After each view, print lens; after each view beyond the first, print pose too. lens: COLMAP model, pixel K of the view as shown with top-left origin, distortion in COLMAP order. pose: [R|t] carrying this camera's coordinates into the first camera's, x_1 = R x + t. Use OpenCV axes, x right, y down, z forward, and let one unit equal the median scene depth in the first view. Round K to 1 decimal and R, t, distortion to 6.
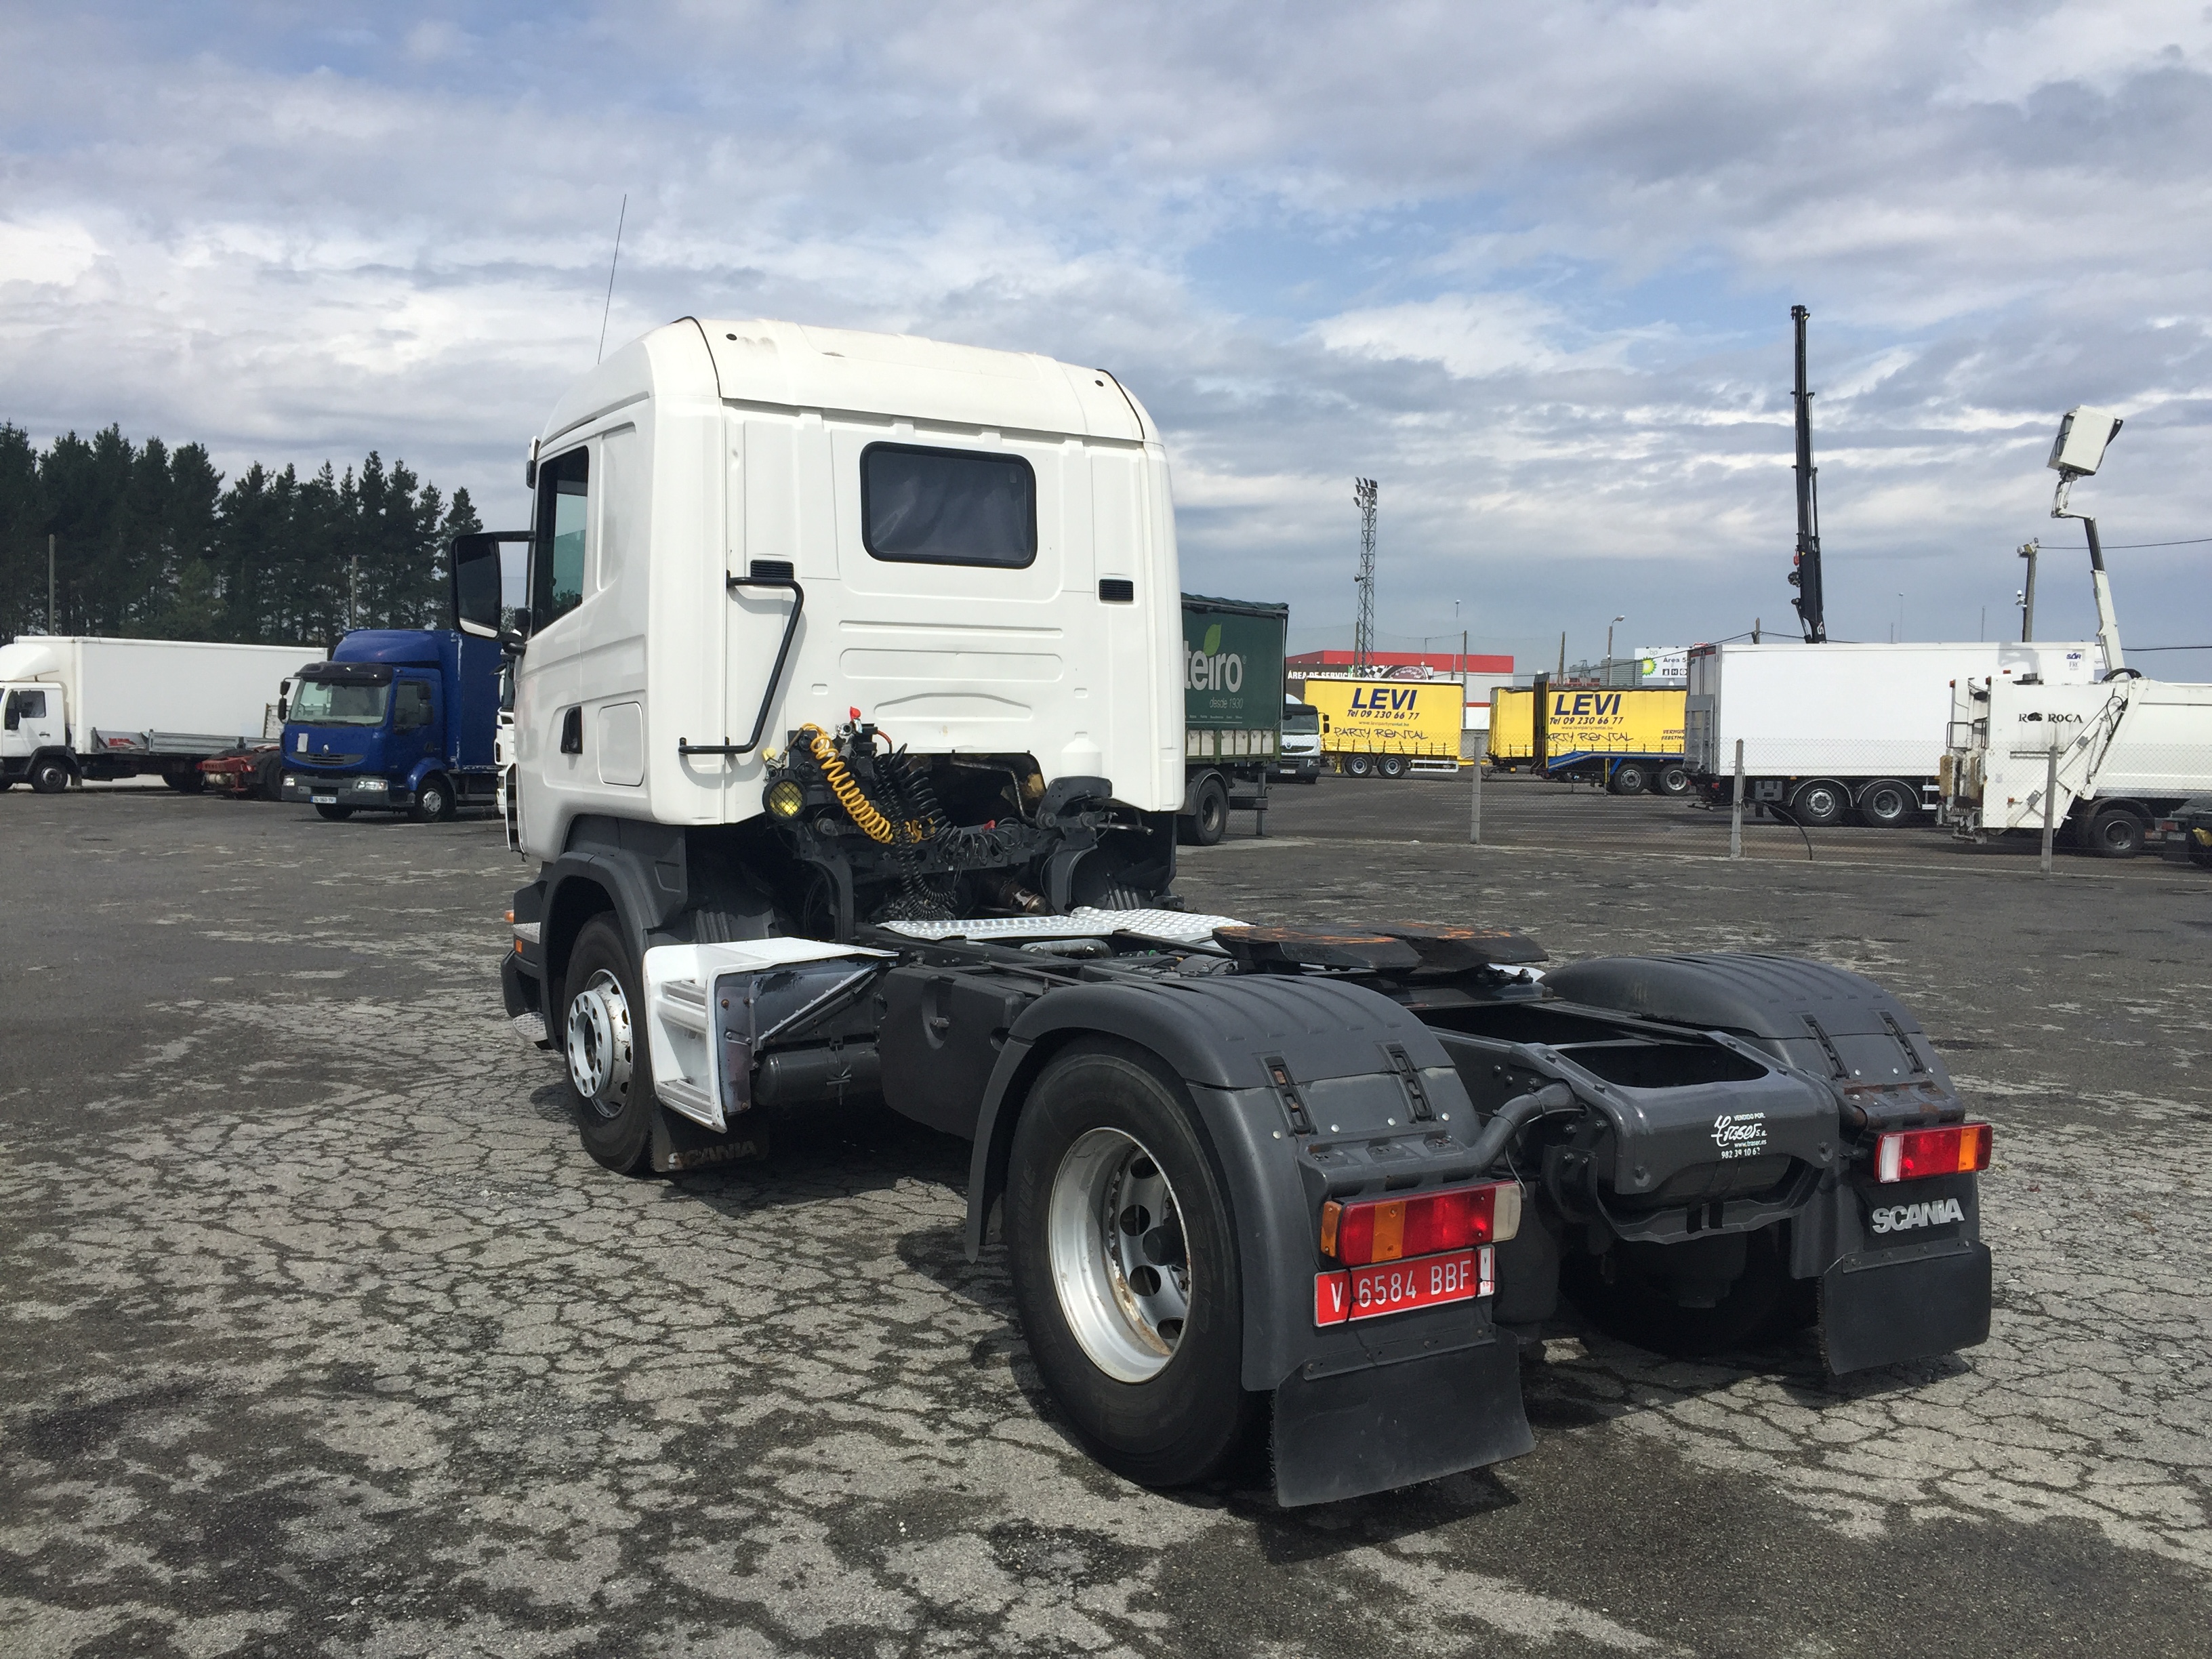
lens RADIAL K [[1898.2, 0, 1105.9], [0, 1898.2, 822.0], [0, 0, 1]] dist [0.092455, -0.134628]
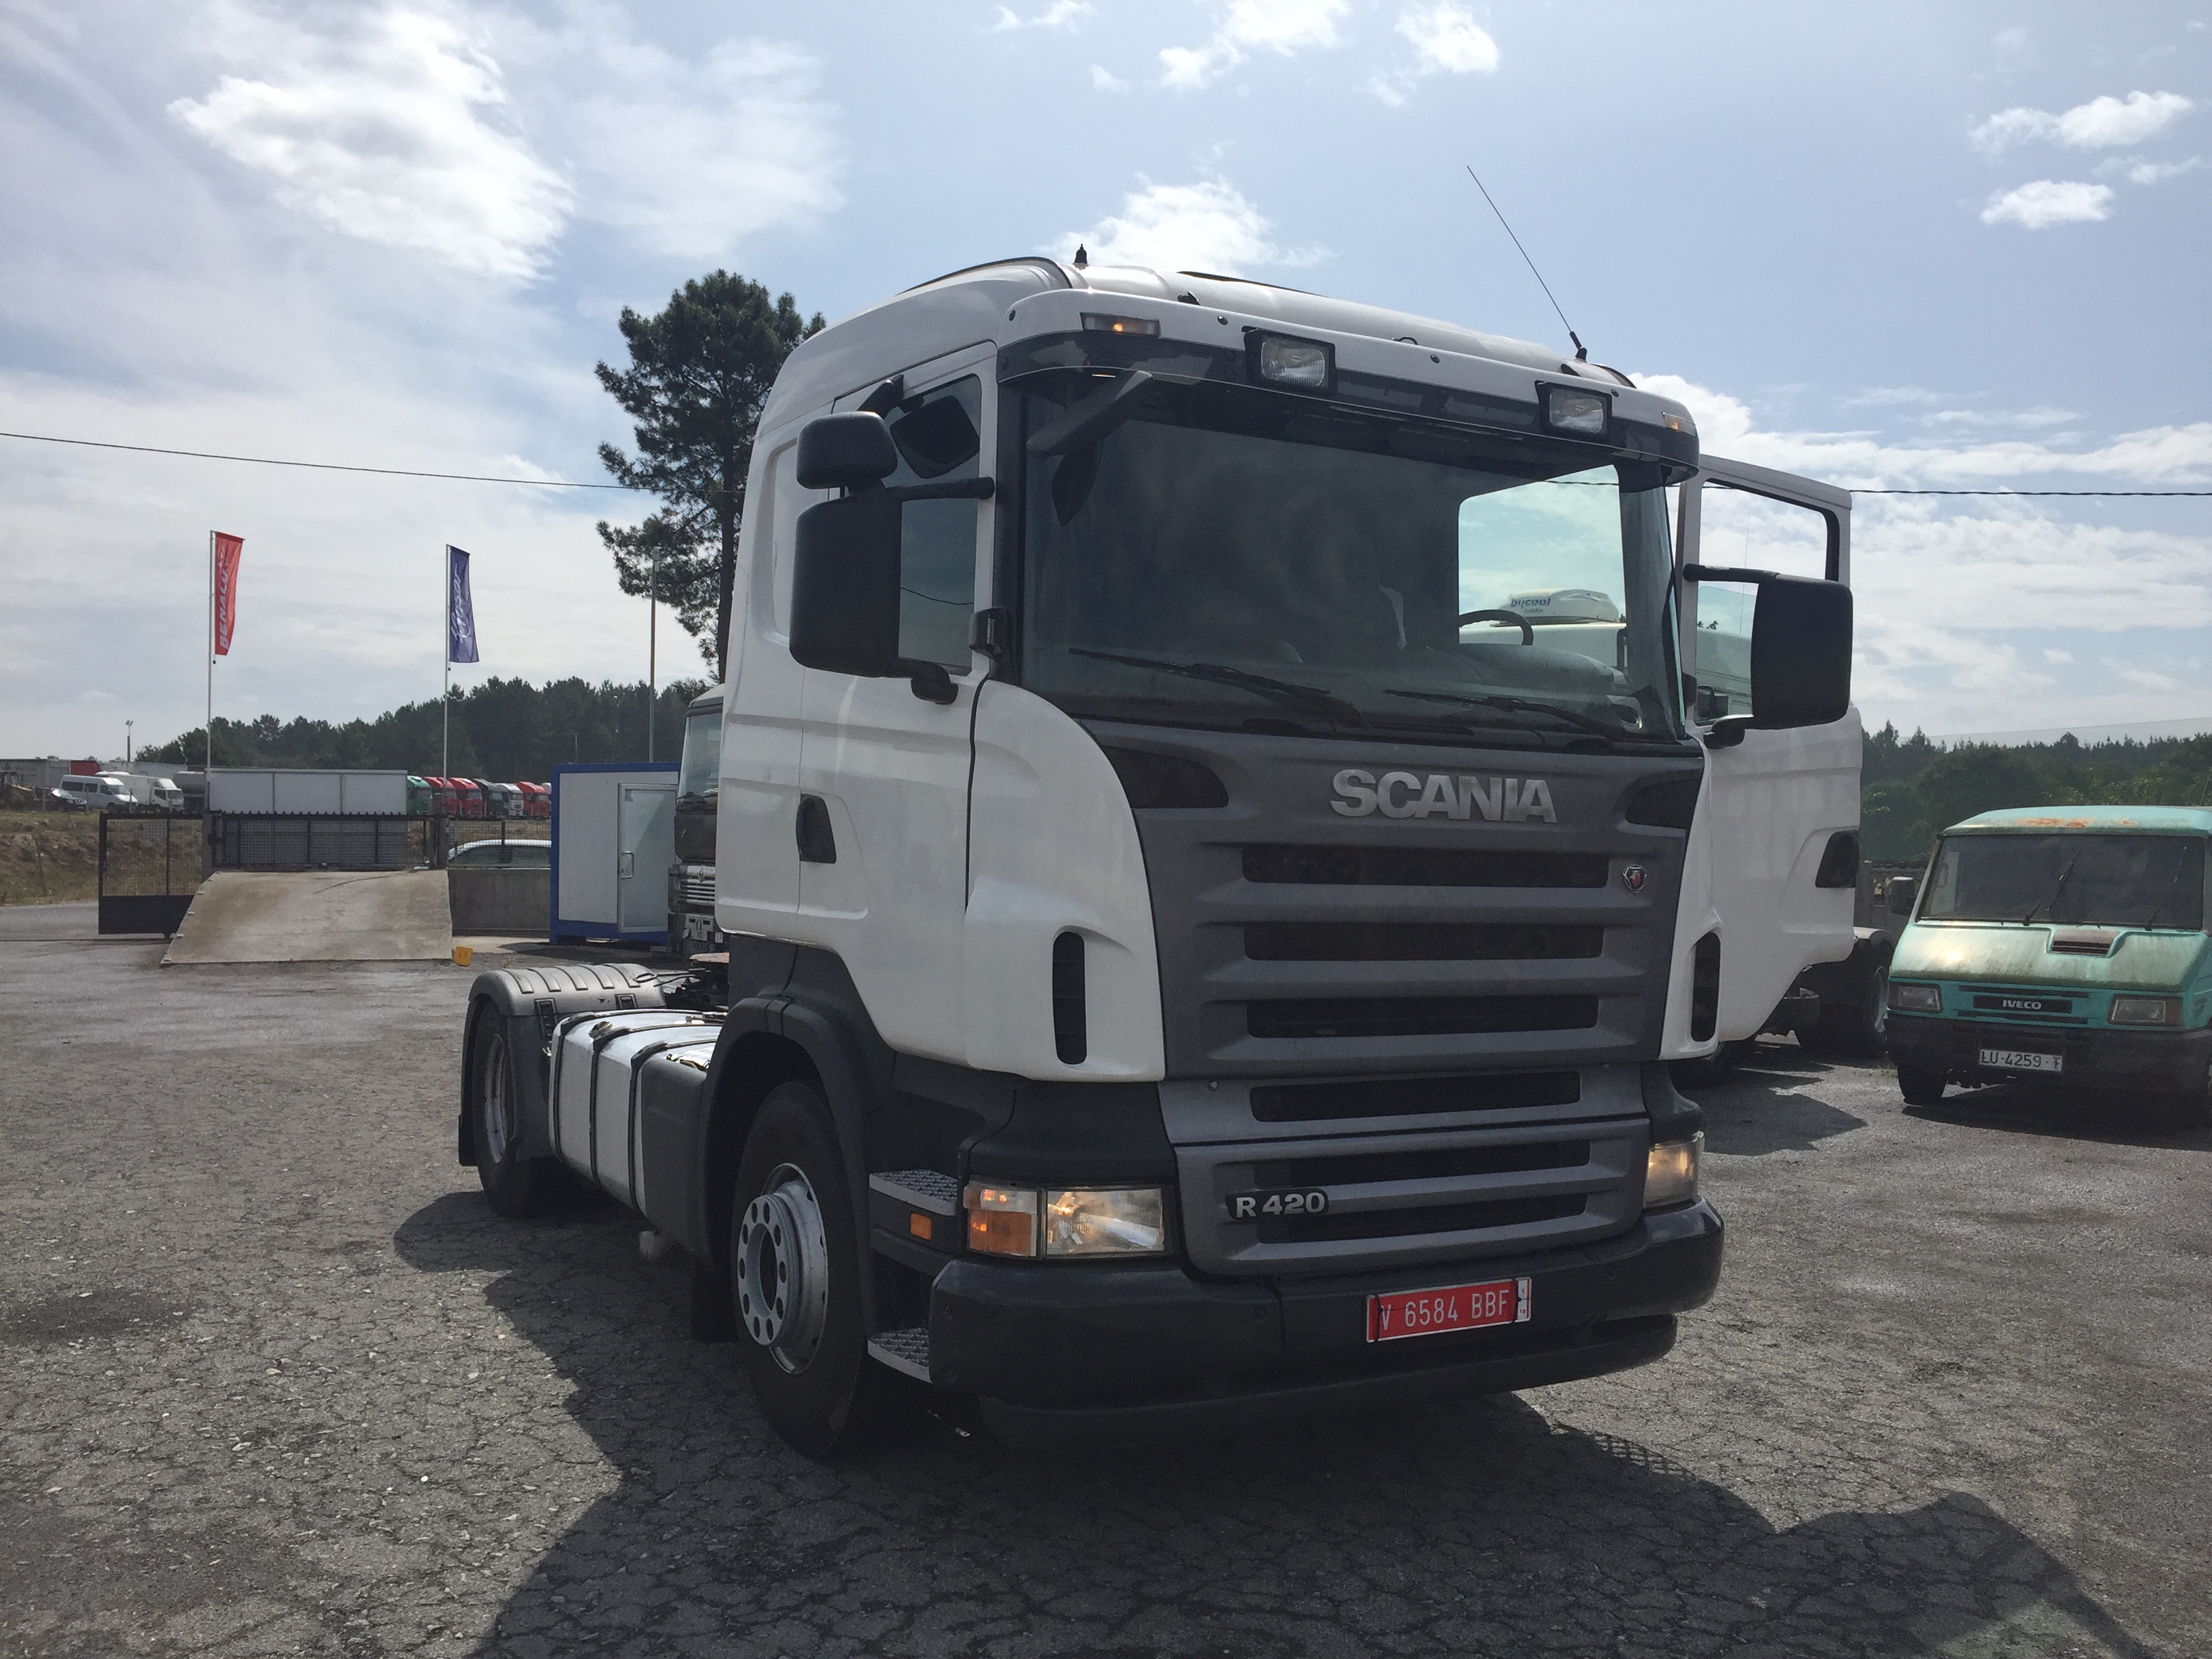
lens RADIAL K [[1890.8, 0, 1118.4], [0, 1890.8, 785.6], [0, 0, 1]] dist [0.077279, -0.106365]
pose [[-0.995820, -0.019722, 0.089187, -0.218123], [-0.018294, 0.999691, 0.016804, -0.097396], [-0.089491, 0.015102, -0.995873, 2.083101]]
